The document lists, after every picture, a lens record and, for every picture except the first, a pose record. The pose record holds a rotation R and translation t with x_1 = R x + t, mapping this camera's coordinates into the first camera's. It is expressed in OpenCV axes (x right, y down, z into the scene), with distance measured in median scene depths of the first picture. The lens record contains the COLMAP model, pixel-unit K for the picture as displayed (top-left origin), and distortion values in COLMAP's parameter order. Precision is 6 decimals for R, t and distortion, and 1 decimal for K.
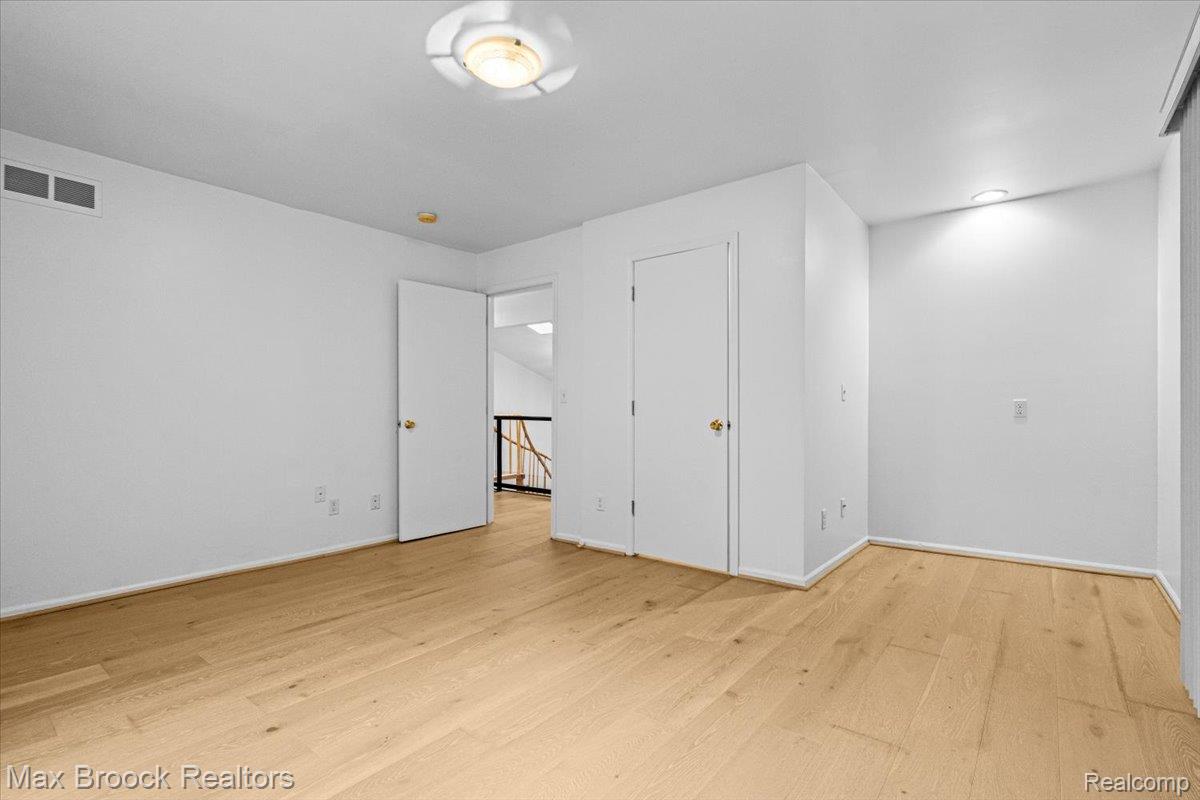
lens RADIAL K [[556.1, 0, 603.1], [0, 556.1, 410.2], [0, 0, 1]] dist [0.000763, -0.000162]
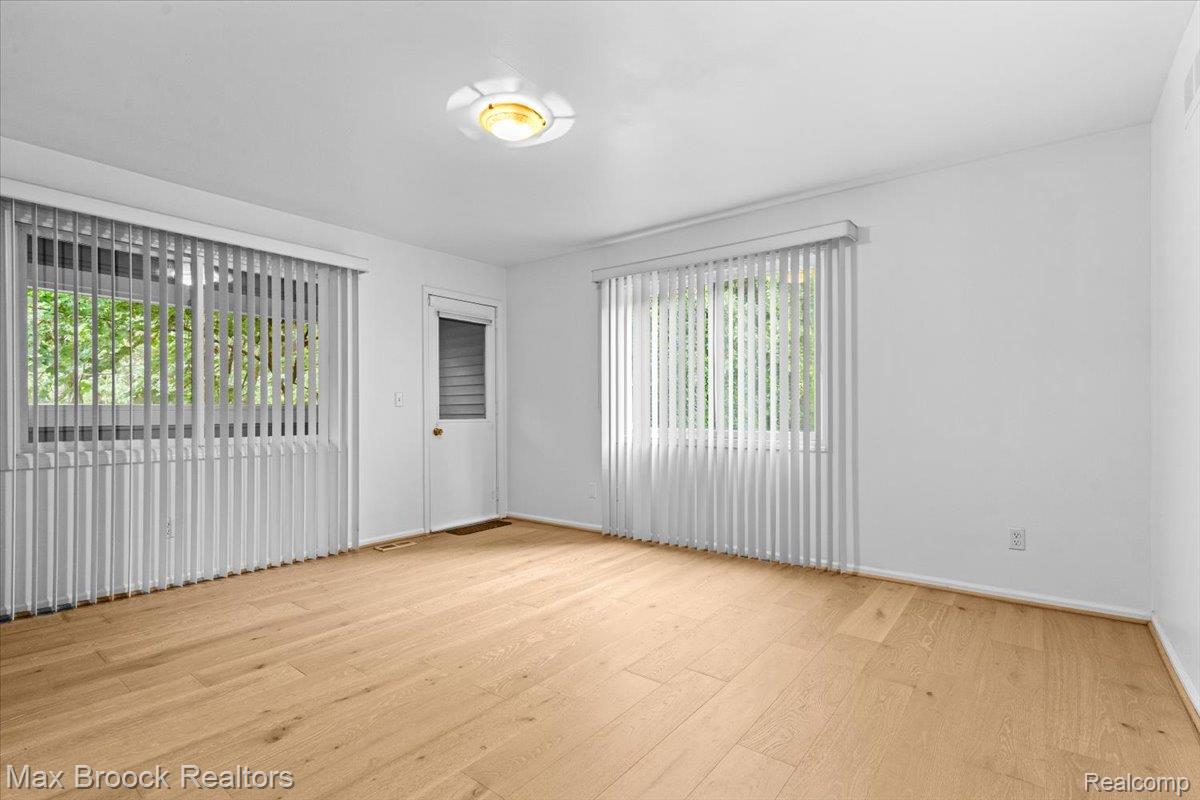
lens RADIAL K [[556.1, 0, 600.4], [0, 556.1, 409.0], [0, 0, 1]] dist [0.000763, -0.000162]
pose [[-0.999995, 0.002569, 0.001865, -0.339021], [0.002569, 0.999997, 0.000072, -0.007493], [-0.001865, 0.000076, -0.999998, 2.015802]]
